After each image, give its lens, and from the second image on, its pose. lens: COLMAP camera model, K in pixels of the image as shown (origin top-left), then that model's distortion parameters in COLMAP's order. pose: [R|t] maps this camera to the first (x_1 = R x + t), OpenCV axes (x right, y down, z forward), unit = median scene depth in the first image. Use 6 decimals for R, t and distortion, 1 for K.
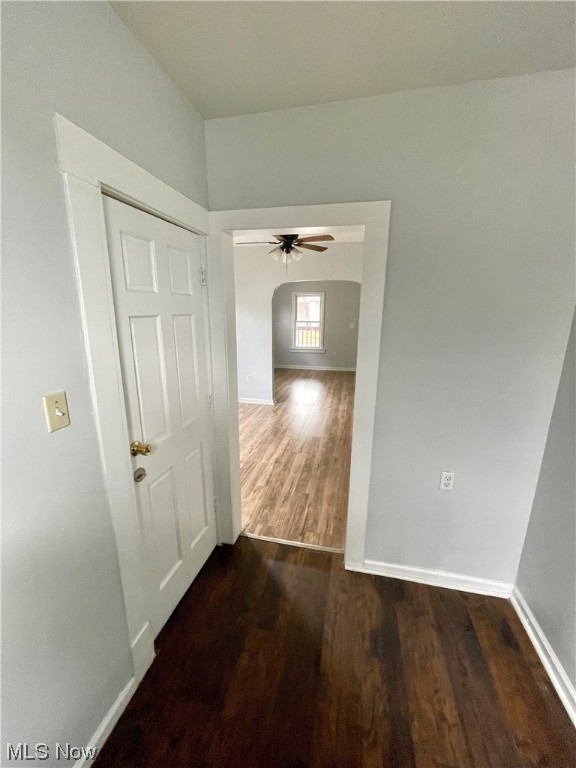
lens RADIAL K [[306.9, 0, 287.7], [0, 306.9, 380.8], [0, 0, 1]] dist [-0.012222, -0.000224]
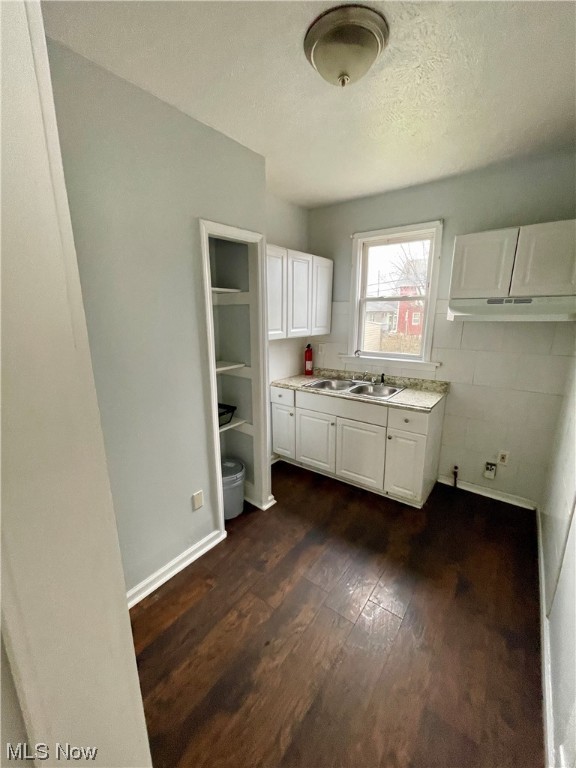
lens RADIAL K [[306.9, 0, 287.7], [0, 306.9, 380.8], [0, 0, 1]] dist [-0.012222, -0.000224]
pose [[-0.911369, -0.093766, 0.400767, -0.043965], [0.091824, 0.902844, 0.420050, -0.138207], [-0.401217, 0.419620, -0.814214, 0.625568]]
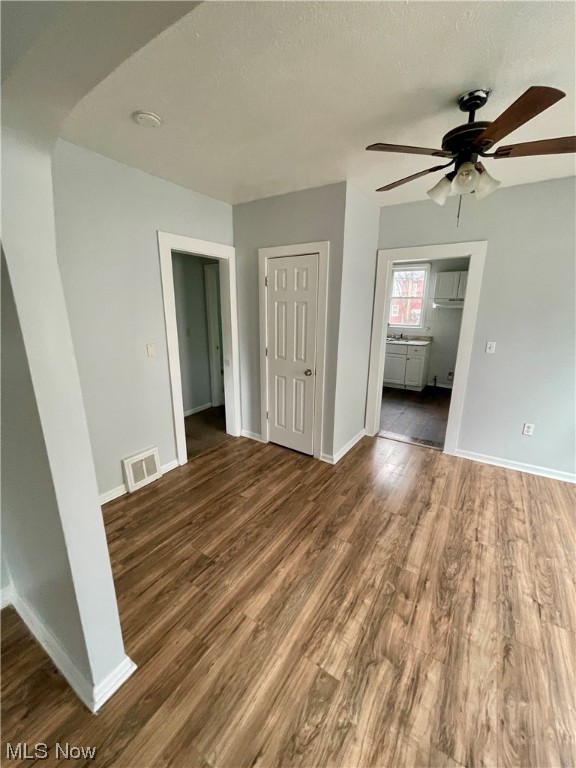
lens RADIAL K [[306.9, 0, 287.7], [0, 306.9, 380.8], [0, 0, 1]] dist [-0.012222, -0.000224]
pose [[-0.937936, -0.096282, 0.333174, 0.071474], [0.067804, 0.891240, 0.448434, -0.396234], [-0.340115, 0.443193, -0.829399, 1.741642]]
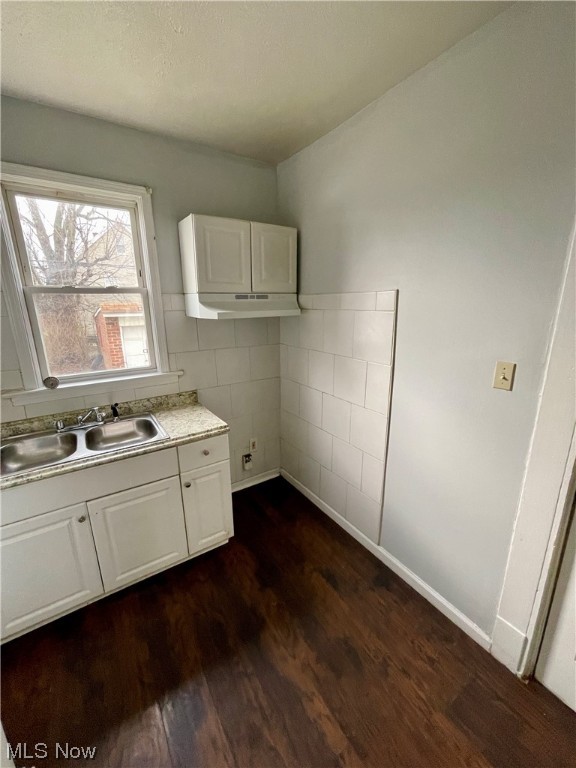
lens RADIAL K [[306.9, 0, 287.7], [0, 306.9, 380.8], [0, 0, 1]] dist [-0.012222, -0.000224]
pose [[-0.691565, 0.174251, -0.700981, 0.253360], [-0.160299, 0.909242, 0.384166, -0.072584], [0.704302, 0.378043, -0.600867, 0.336259]]
